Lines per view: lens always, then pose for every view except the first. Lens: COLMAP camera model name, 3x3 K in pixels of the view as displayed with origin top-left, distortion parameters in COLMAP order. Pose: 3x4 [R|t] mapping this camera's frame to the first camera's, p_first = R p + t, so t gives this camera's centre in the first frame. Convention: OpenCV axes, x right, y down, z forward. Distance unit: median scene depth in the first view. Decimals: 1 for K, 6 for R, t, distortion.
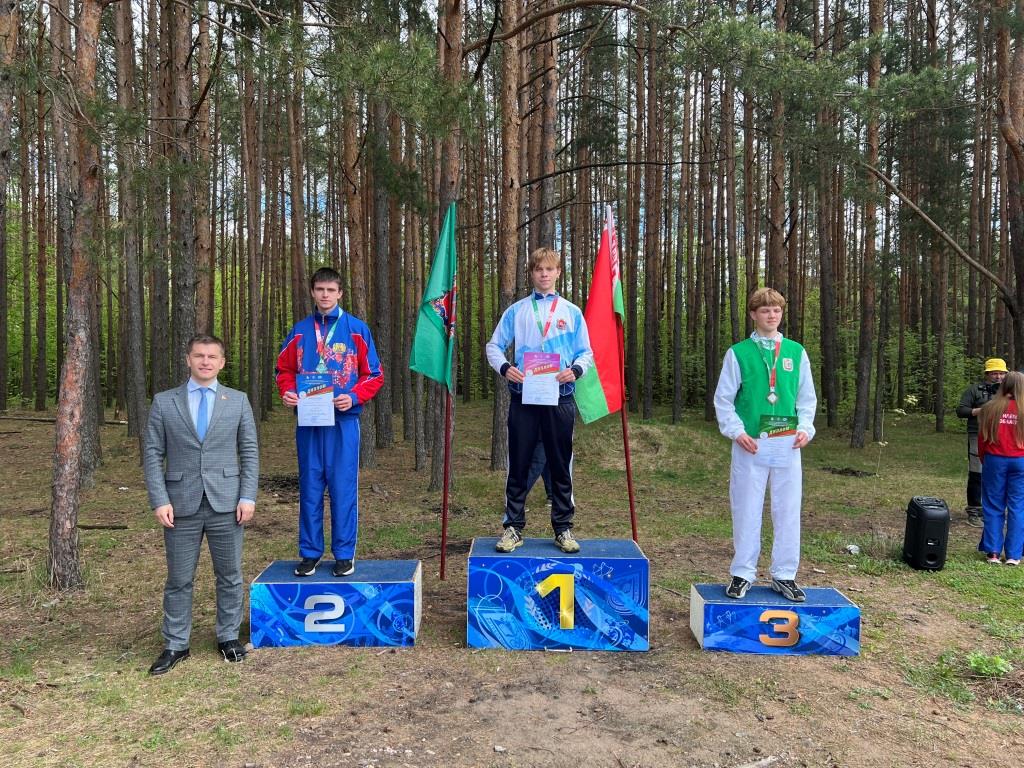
lens RADIAL K [[774.0, 0, 512.0], [0, 774.0, 384.0], [0, 0, 1]] dist [0.036512, -0.041571]
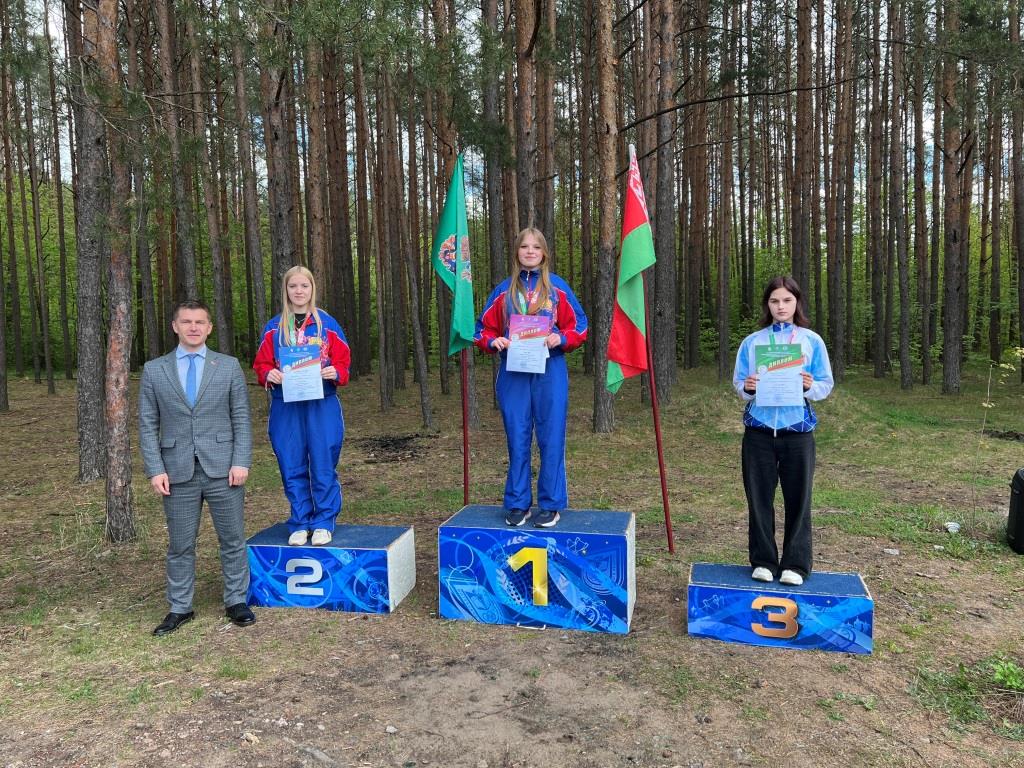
lens RADIAL K [[775.0, 0, 523.6], [0, 775.0, 387.4], [0, 0, 1]] dist [0.006147, 0.013193]
pose [[0.974458, -0.007563, -0.224442, 0.263819], [0.020620, 0.998224, 0.055890, -0.001183], [0.223620, -0.059091, 0.972883, 0.096739]]
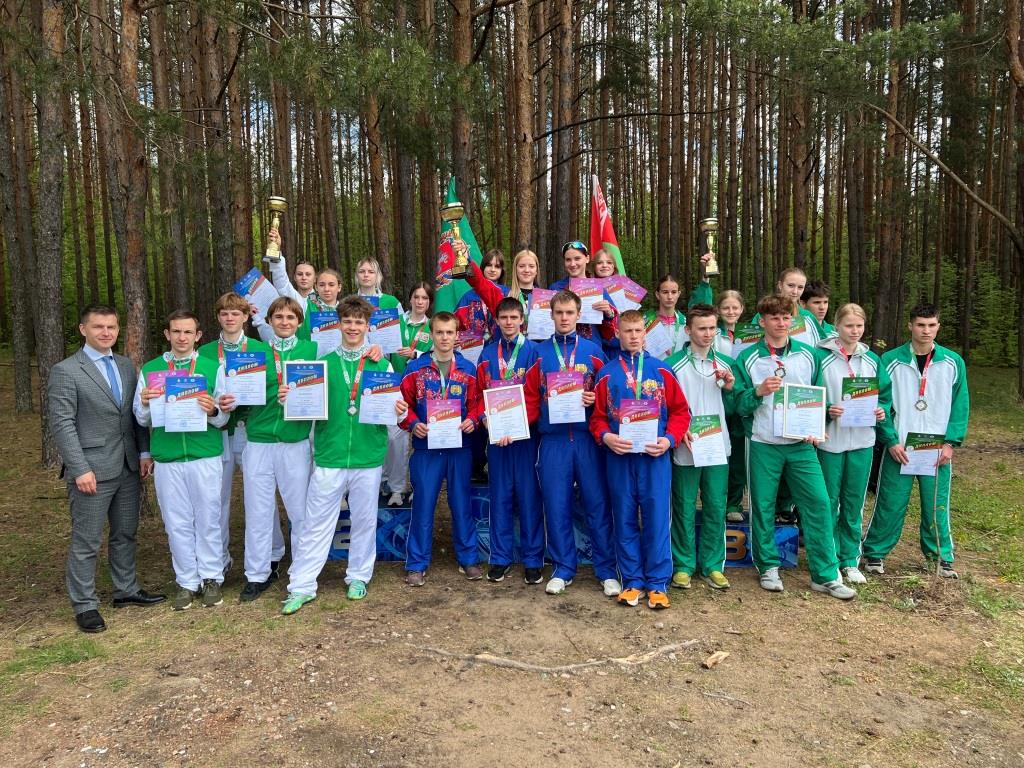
lens RADIAL K [[774.0, 0, 512.0], [0, 774.0, 384.0], [0, 0, 1]] dist [0.036512, -0.041571]
pose [[0.998526, -0.014820, -0.052212, 0.078645], [0.018994, 0.996583, 0.080382, -0.030956], [0.050842, -0.081255, 0.995396, -0.172082]]
